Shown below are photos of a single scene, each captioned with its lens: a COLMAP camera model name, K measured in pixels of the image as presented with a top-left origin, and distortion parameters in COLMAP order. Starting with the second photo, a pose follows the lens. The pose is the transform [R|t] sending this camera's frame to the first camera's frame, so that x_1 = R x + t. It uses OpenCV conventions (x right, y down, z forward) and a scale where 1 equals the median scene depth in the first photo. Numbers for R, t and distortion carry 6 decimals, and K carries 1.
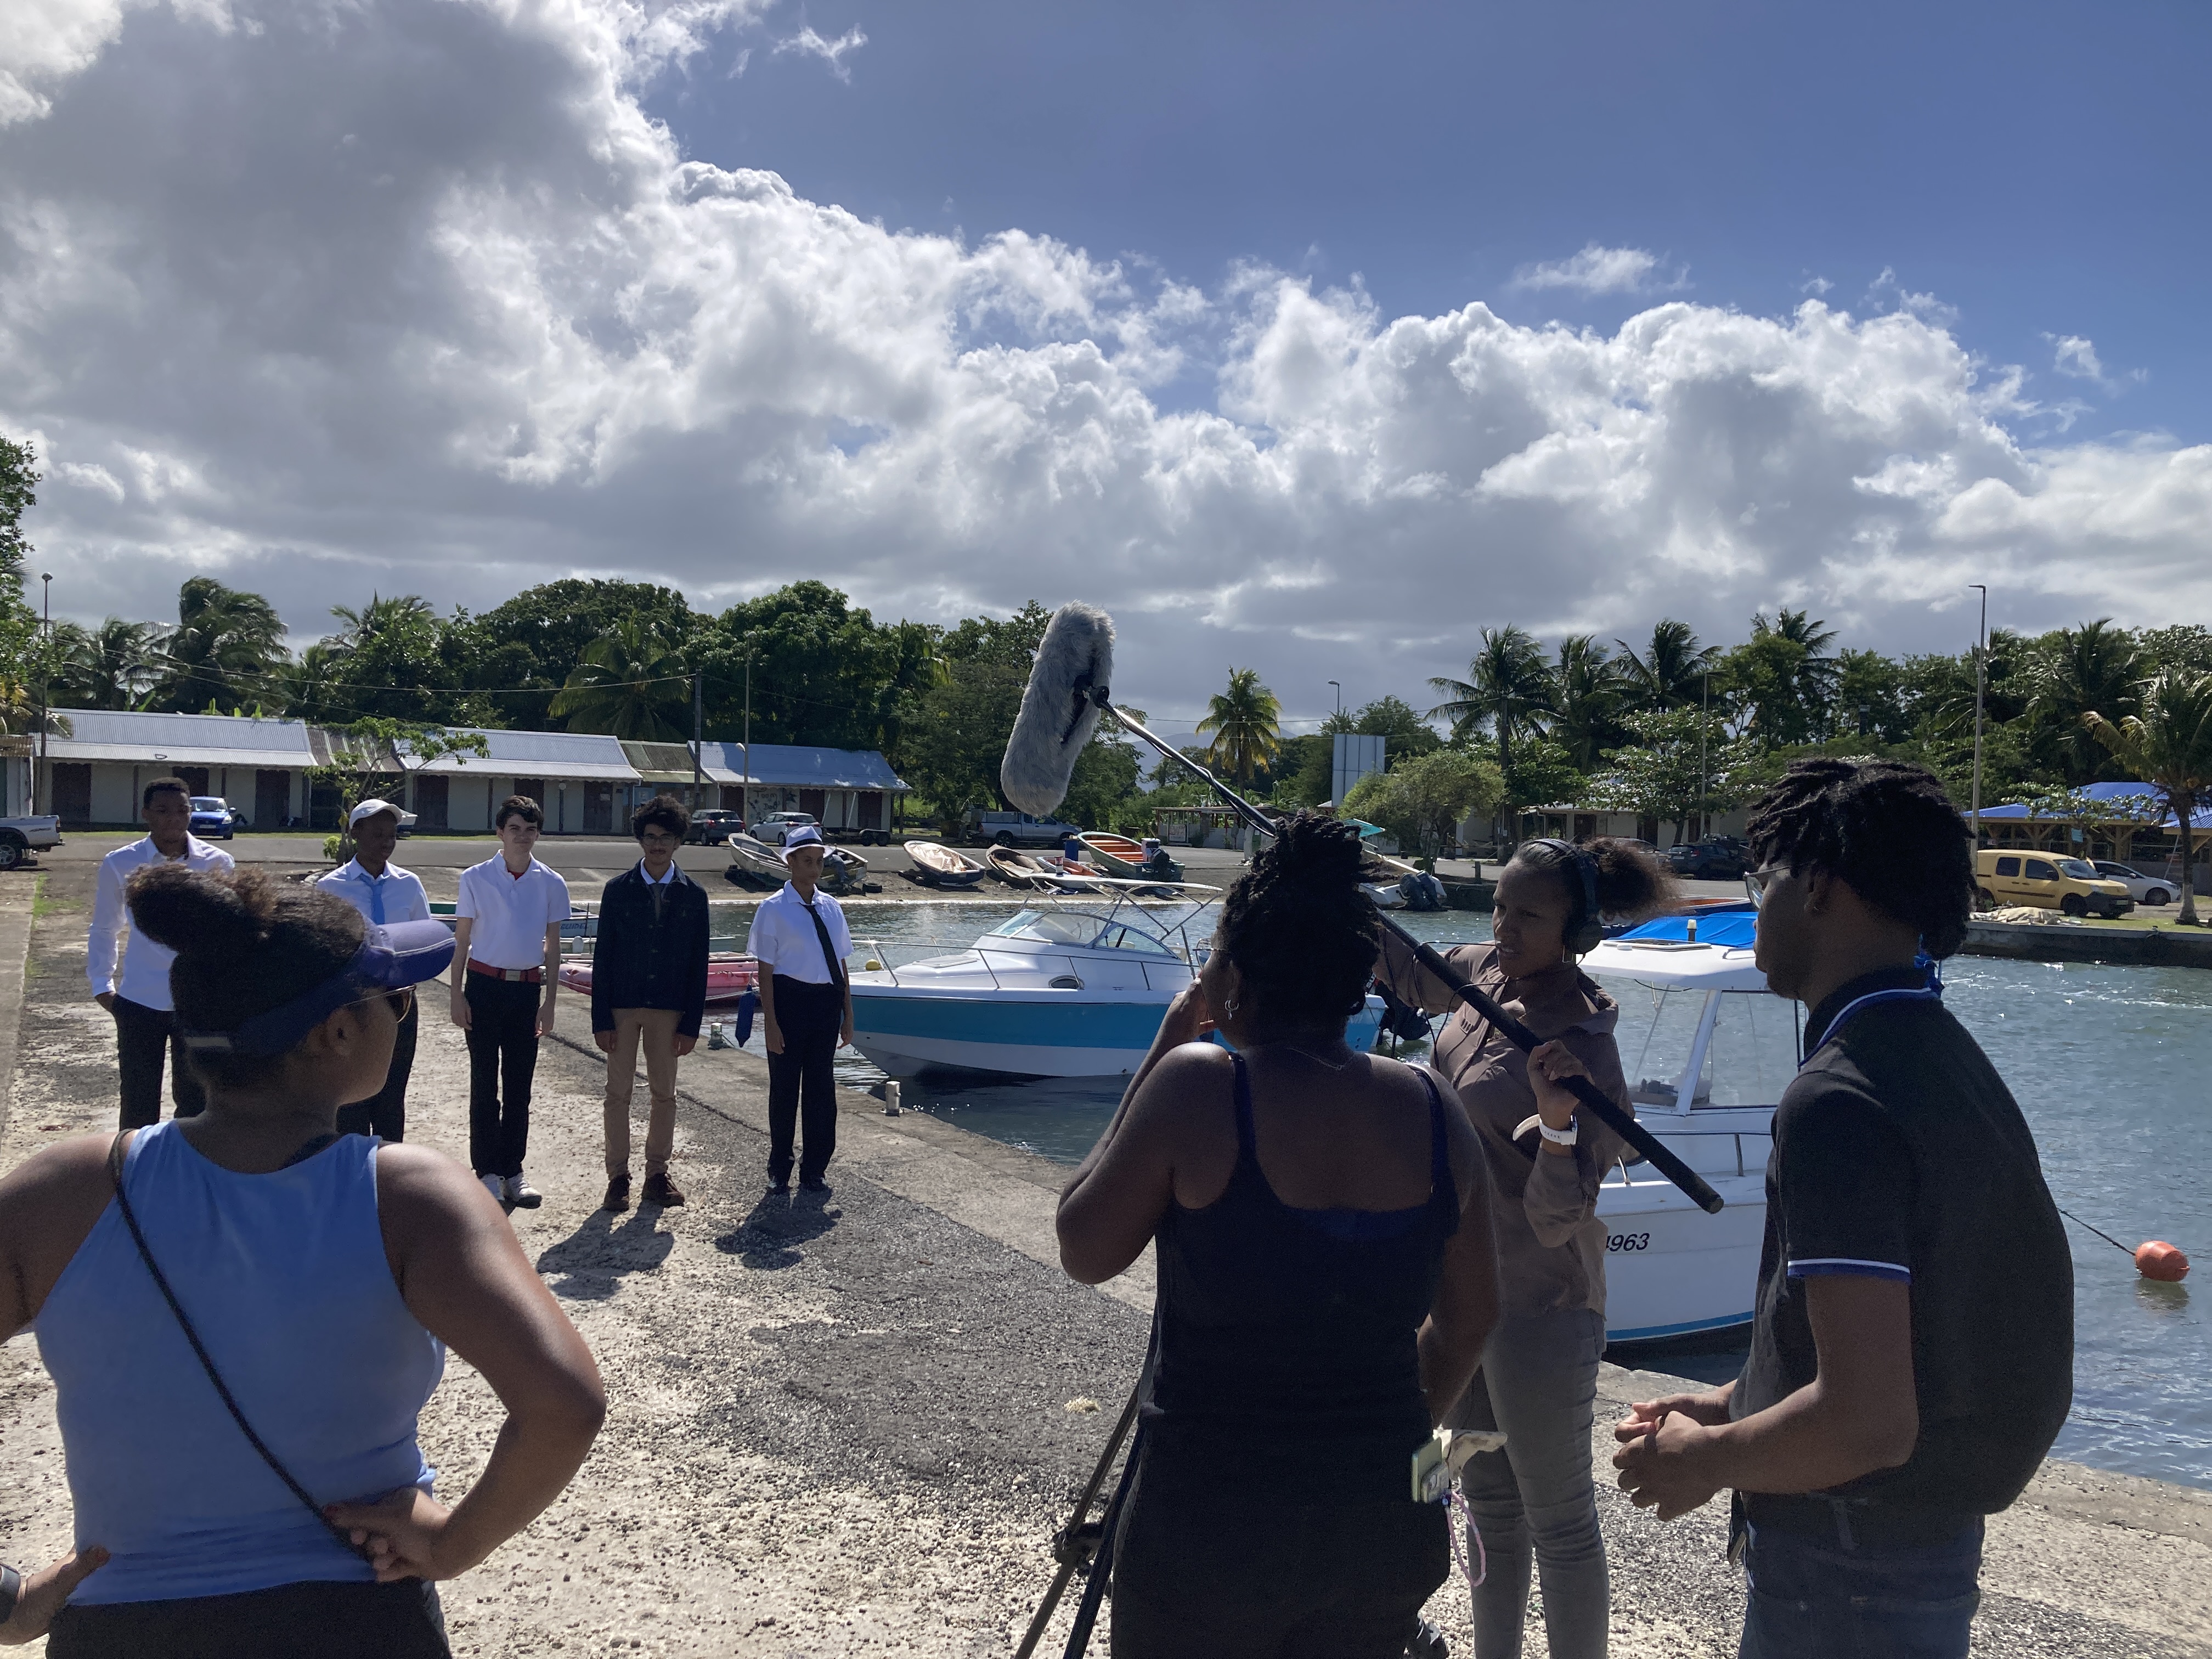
lens RADIAL K [[1797.7, 0, 1138.0], [0, 1797.7, 837.8], [0, 0, 1]] dist [-0.002984, -0.014304]
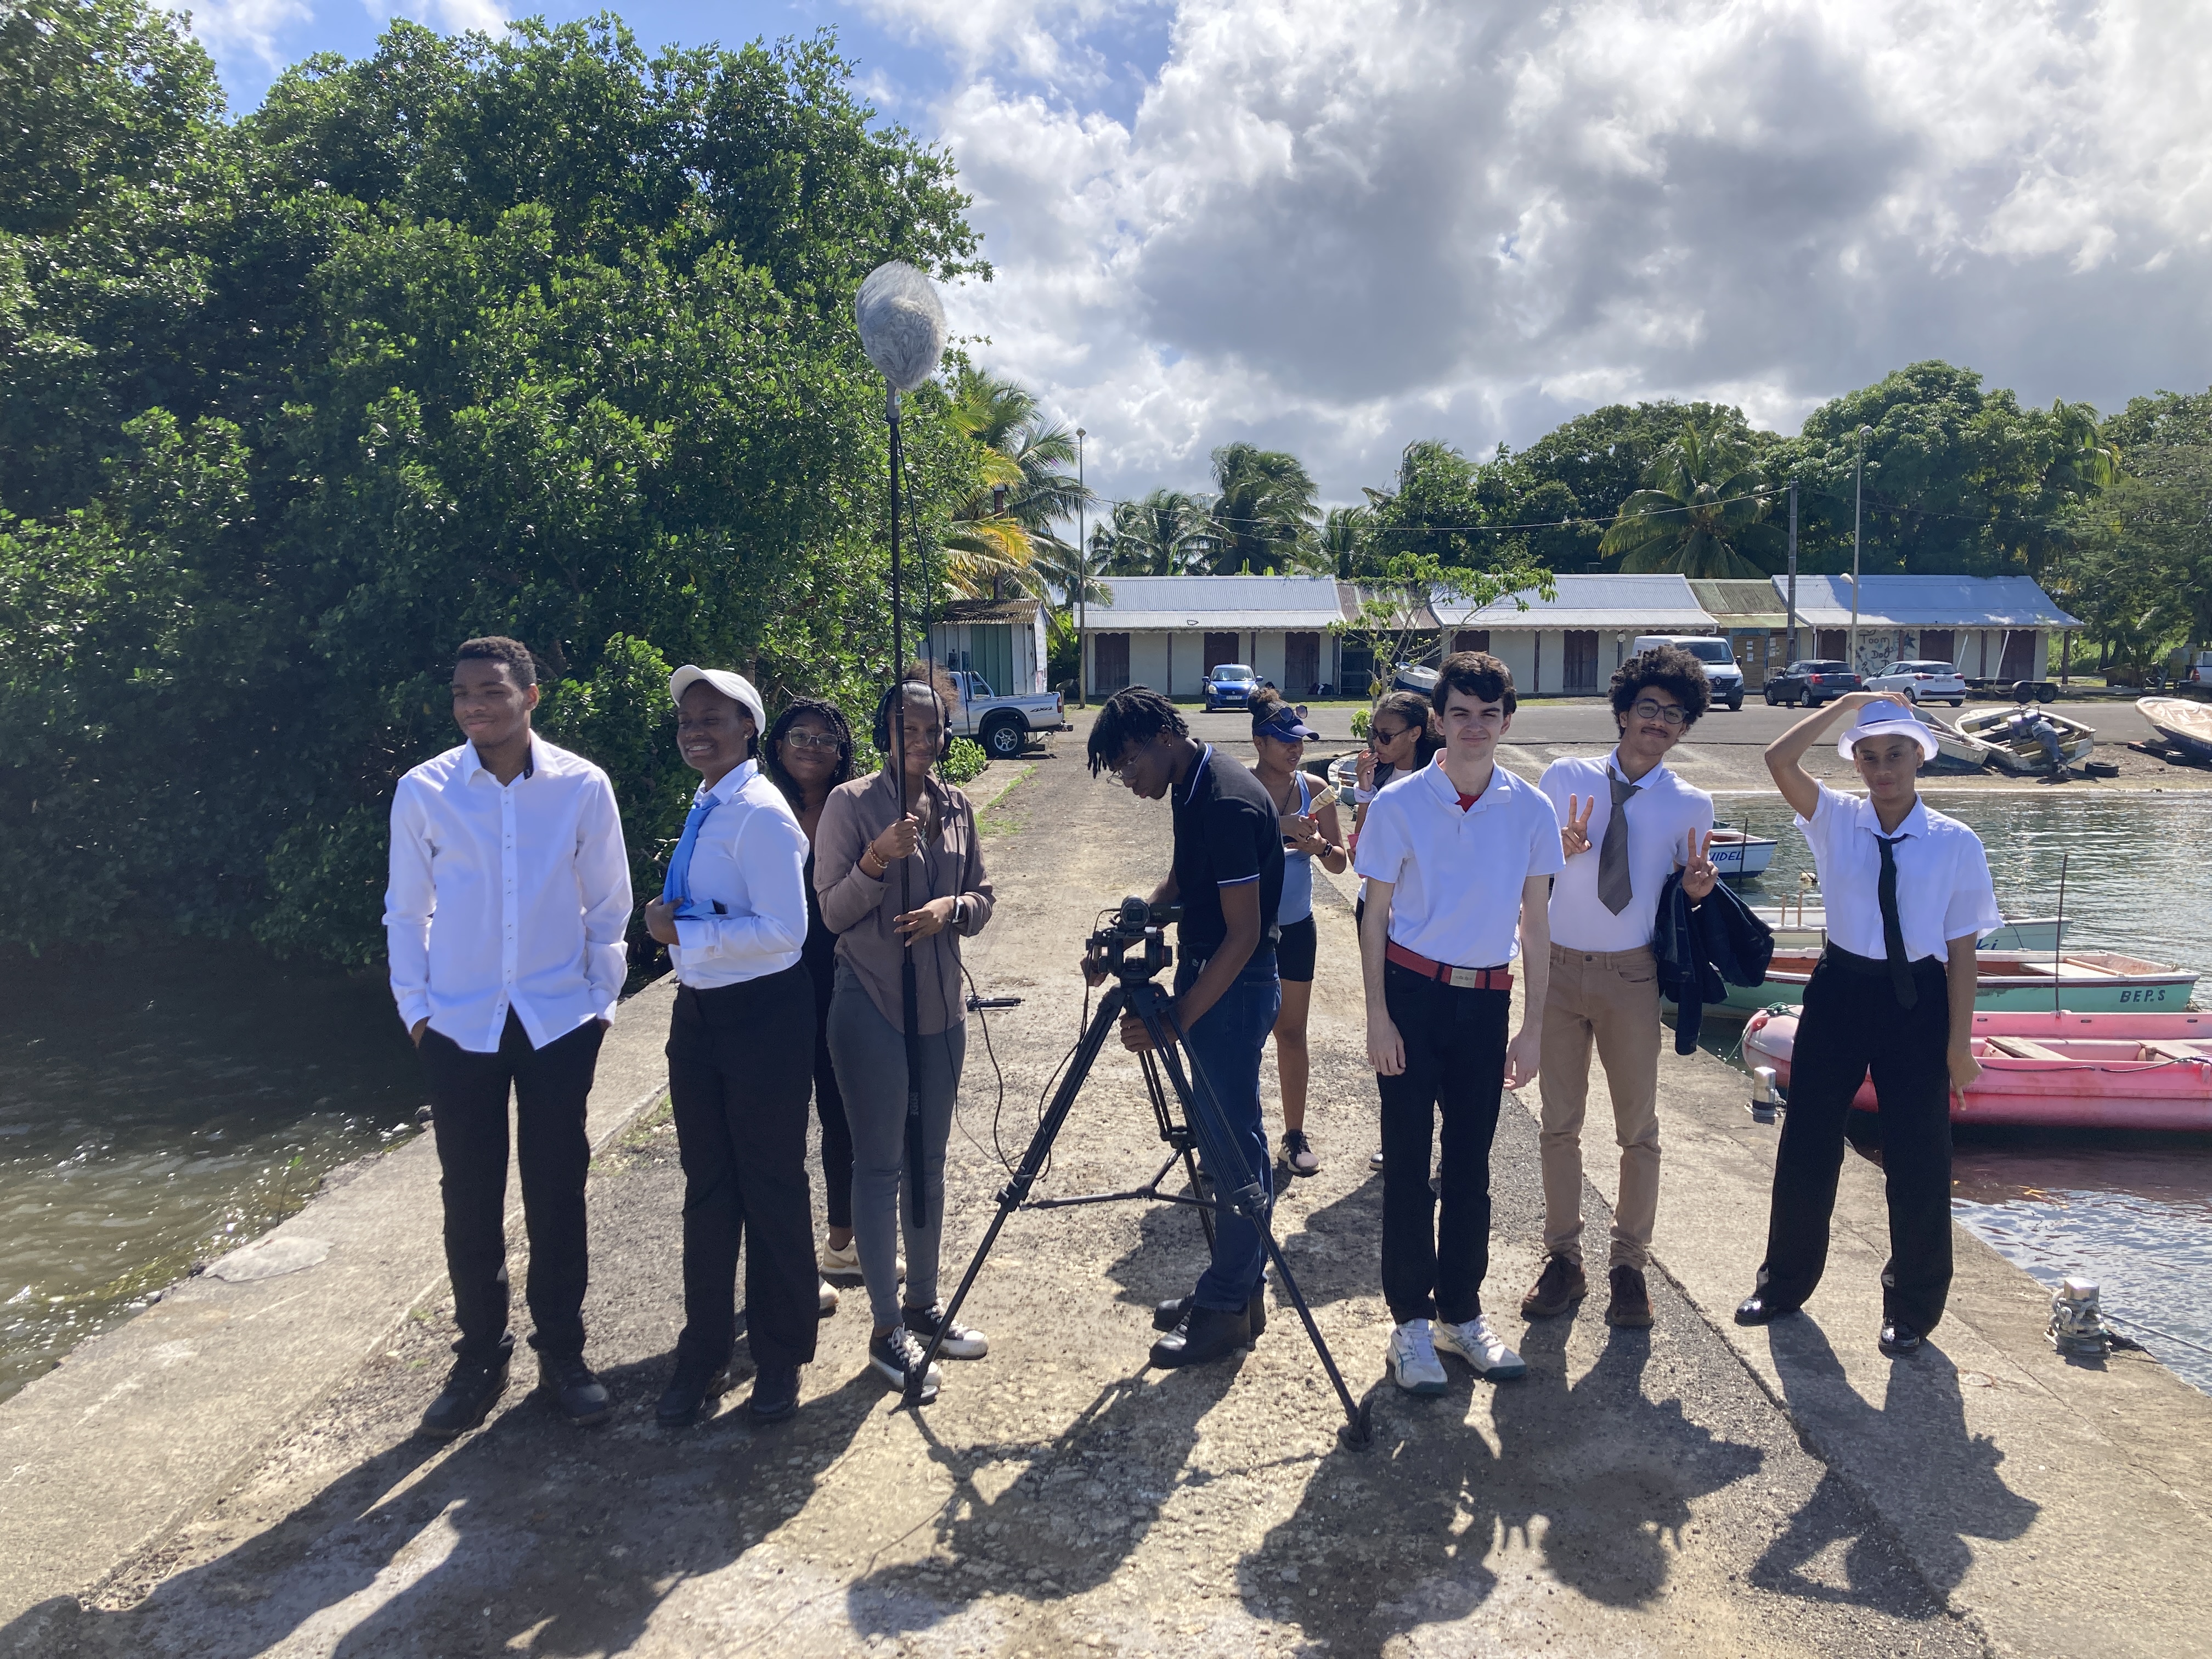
lens RADIAL K [[1797.7, 0, 1138.0], [0, 1797.7, 837.8], [0, 0, 1]] dist [-0.002984, -0.014304]
pose [[0.851019, 0.019180, -0.524784, -0.067102], [0.023279, 0.996972, 0.074189, -0.003173], [0.524619, -0.075353, 0.847996, 0.158187]]
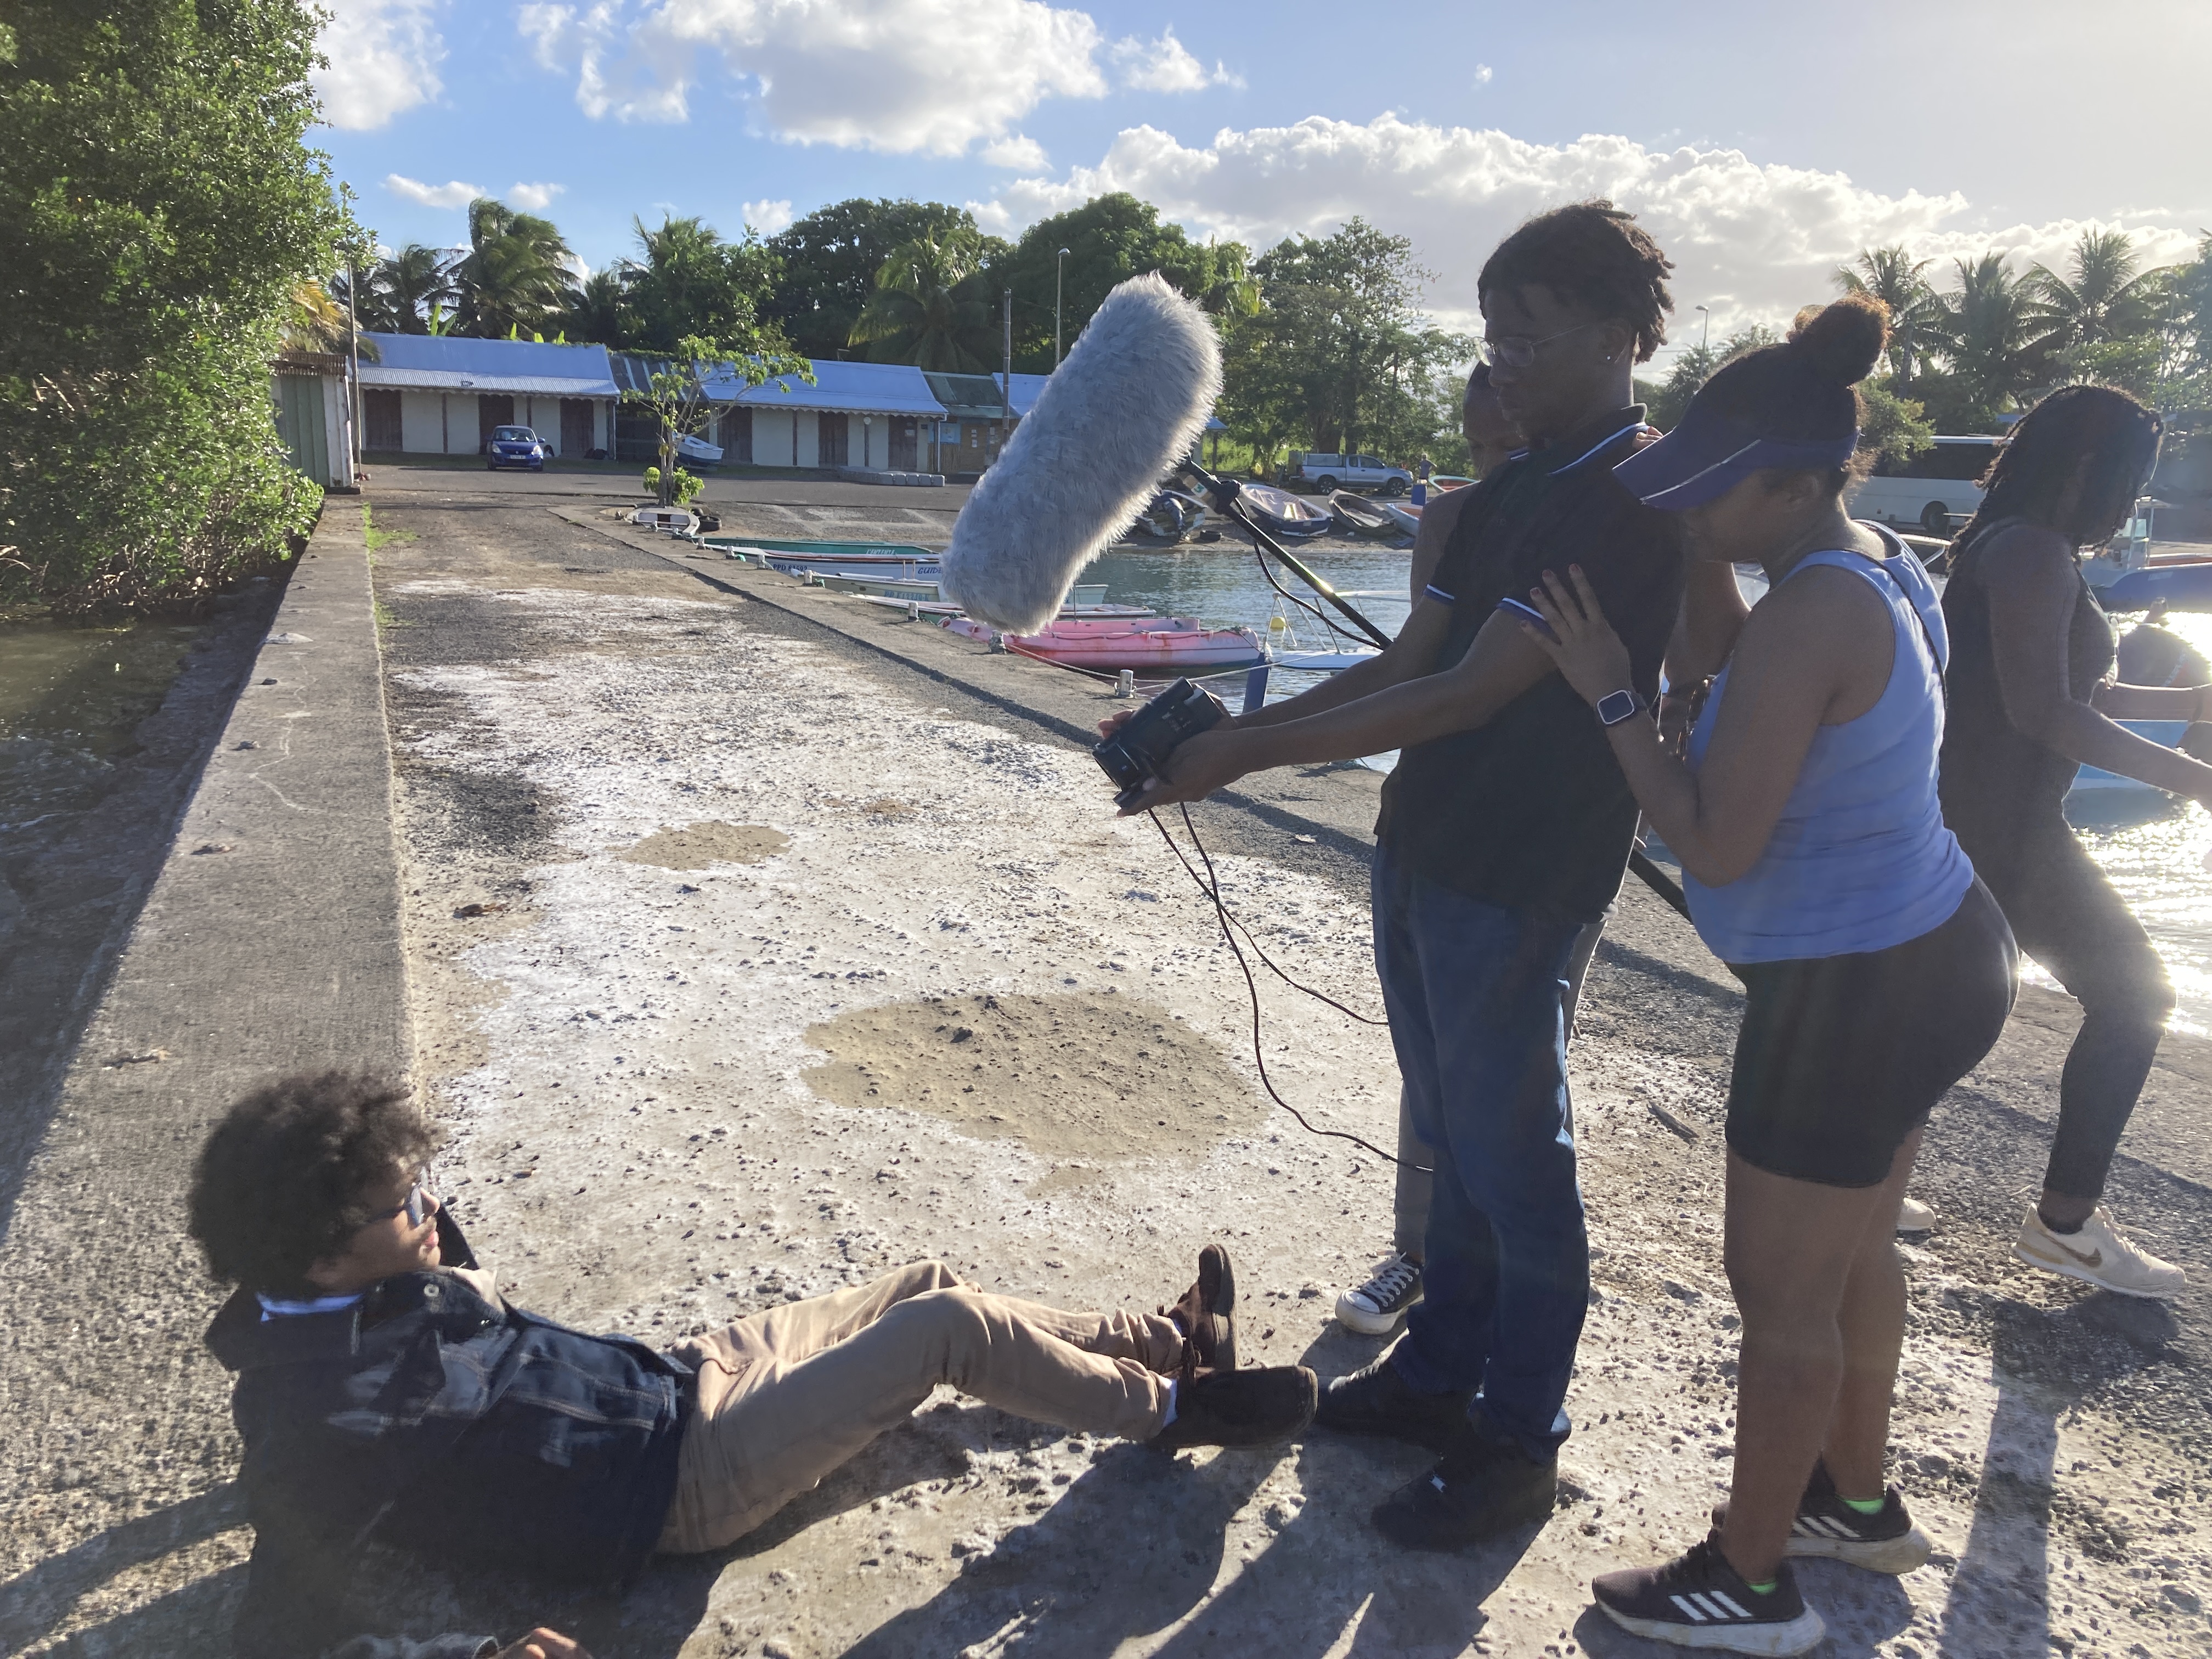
lens RADIAL K [[1801.5, 0, 1106.0], [0, 1801.5, 829.5], [0, 0, 1]] dist [0.032588, -0.004232]
pose [[0.986843, 0.043074, -0.155840, -0.034676], [-0.013120, 0.982015, 0.188348, 0.001911], [0.161150, -0.183826, 0.969659, 0.051247]]
